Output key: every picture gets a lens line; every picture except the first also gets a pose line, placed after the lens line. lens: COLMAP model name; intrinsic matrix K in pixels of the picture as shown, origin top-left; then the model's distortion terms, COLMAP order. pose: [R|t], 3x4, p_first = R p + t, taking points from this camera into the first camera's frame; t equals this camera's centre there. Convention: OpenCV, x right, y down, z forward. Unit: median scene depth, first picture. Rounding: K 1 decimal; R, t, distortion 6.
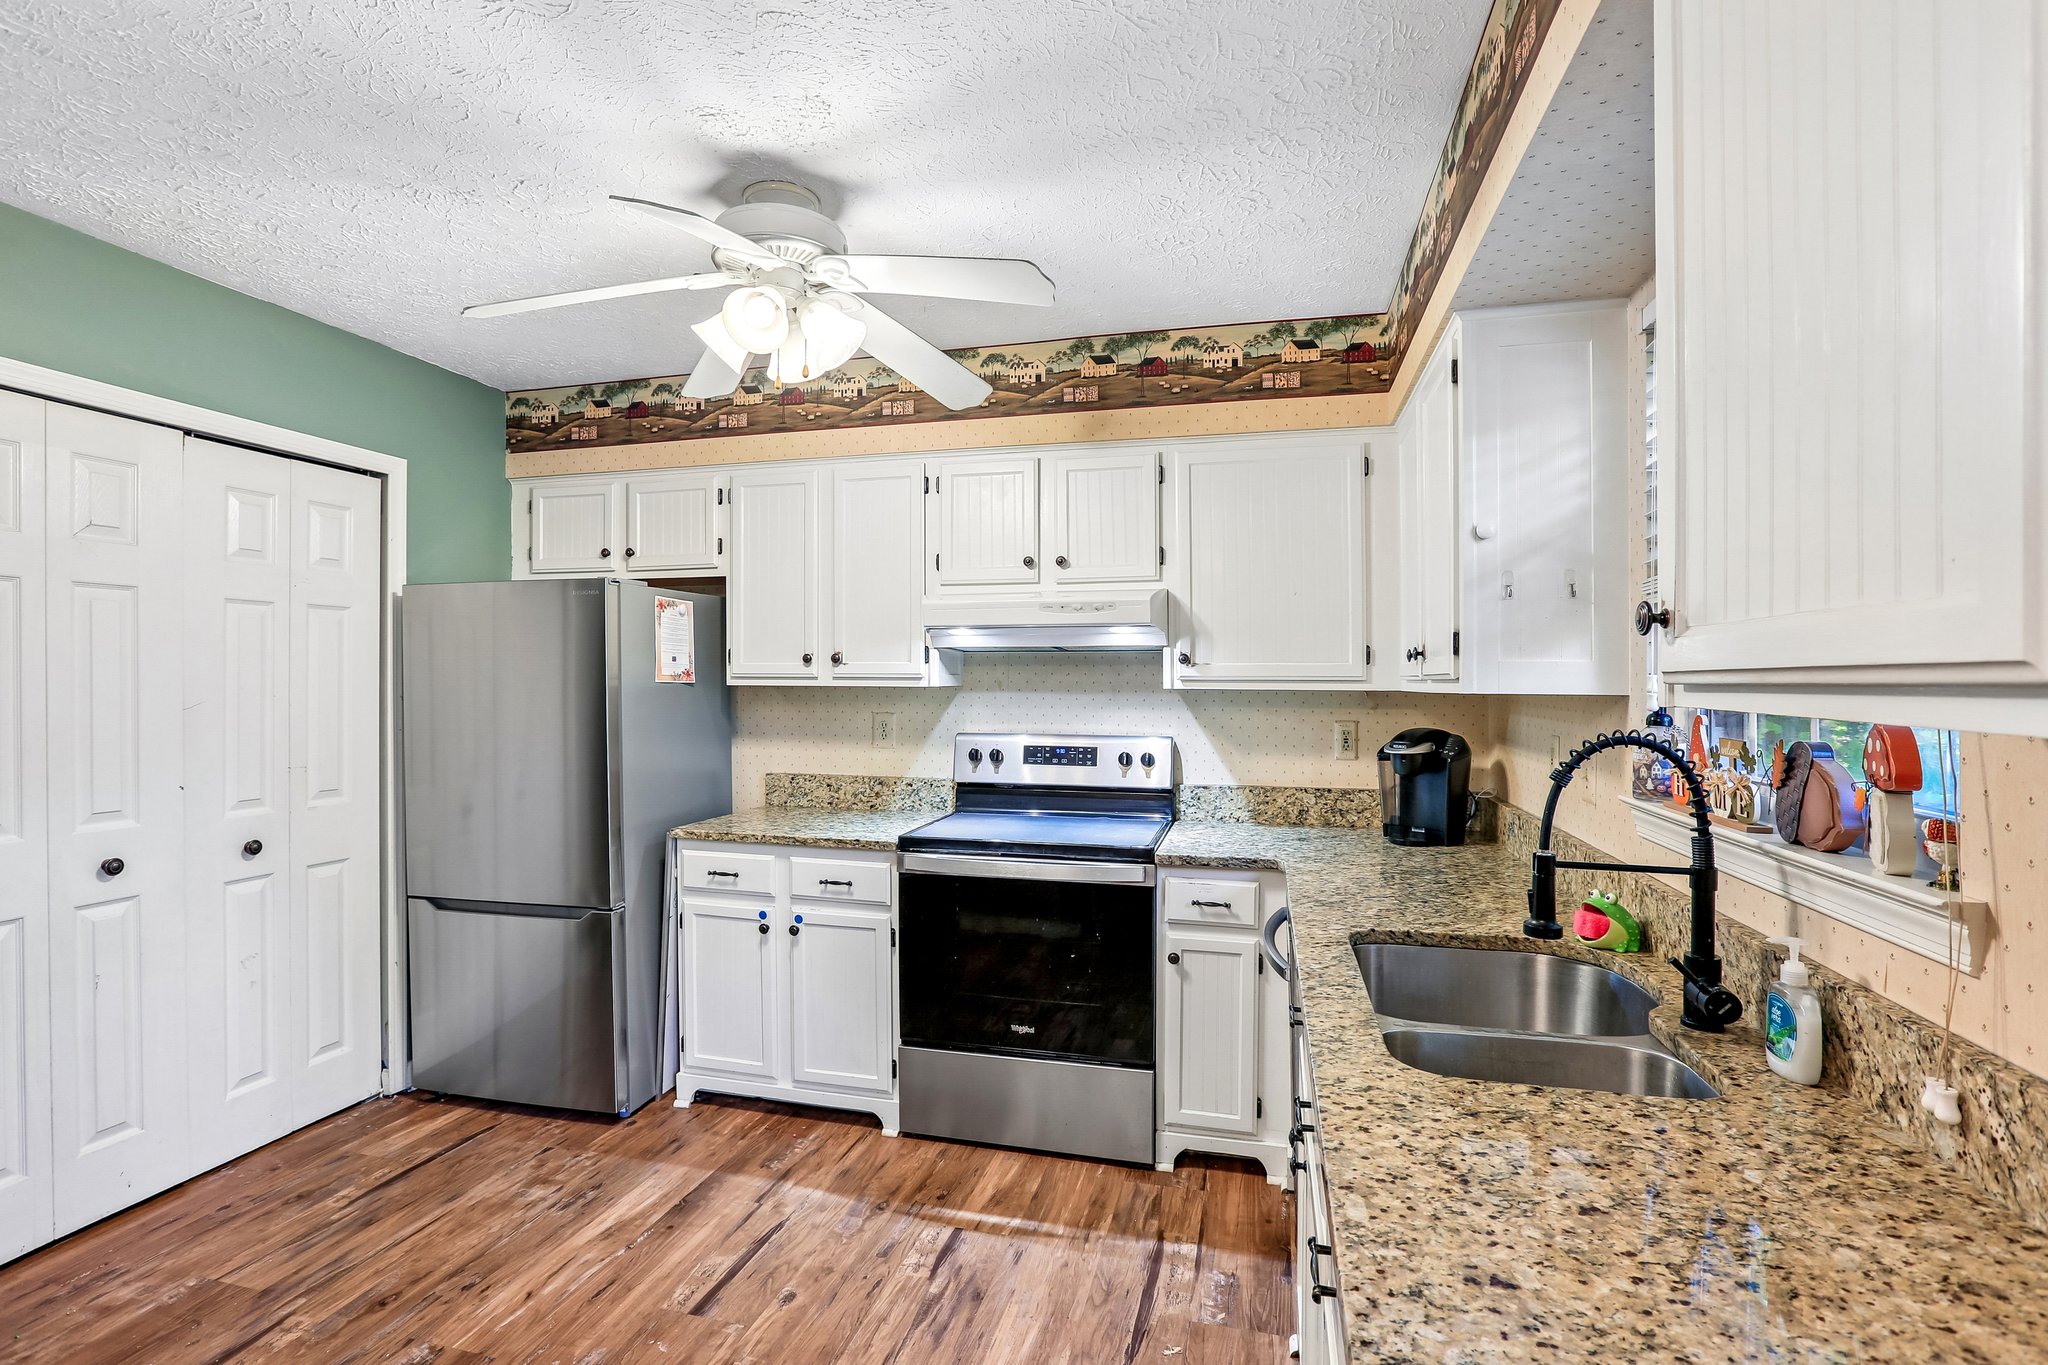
lens RADIAL K [[967.6, 0, 1036.9], [0, 967.6, 695.8], [0, 0, 1]] dist [-0.044097, 0.017007]
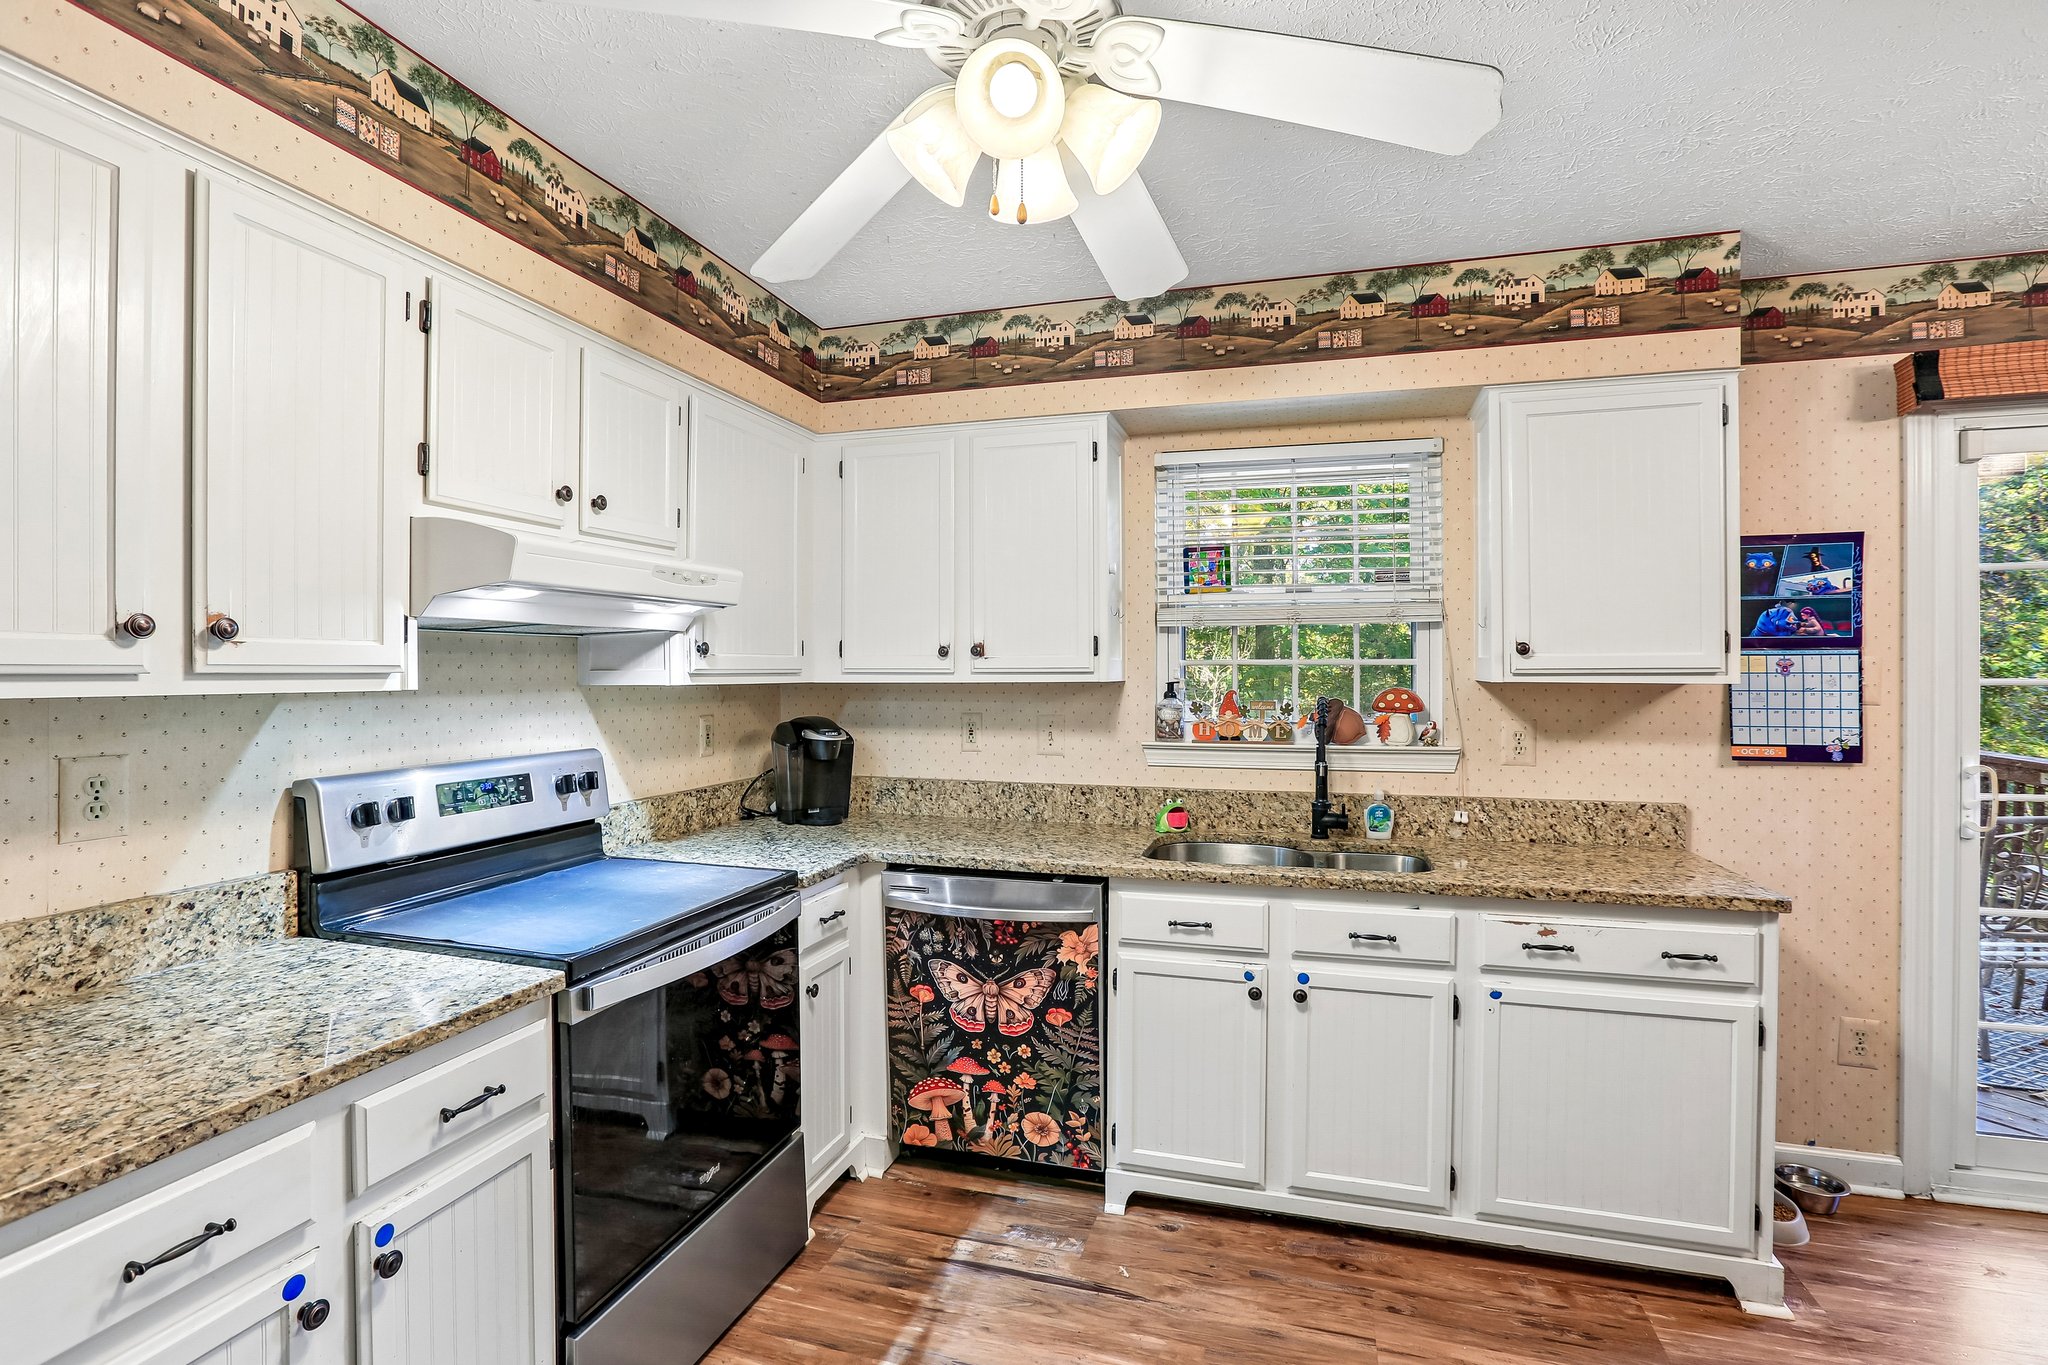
lens RADIAL K [[967.6, 0, 1021.1], [0, 967.6, 671.2], [0, 0, 1]] dist [-0.044097, 0.017007]
pose [[0.066563, -0.006139, 0.997763, -0.649338], [0.014493, 0.999882, 0.005185, -0.018869], [-0.997677, 0.014115, 0.066644, 0.676556]]
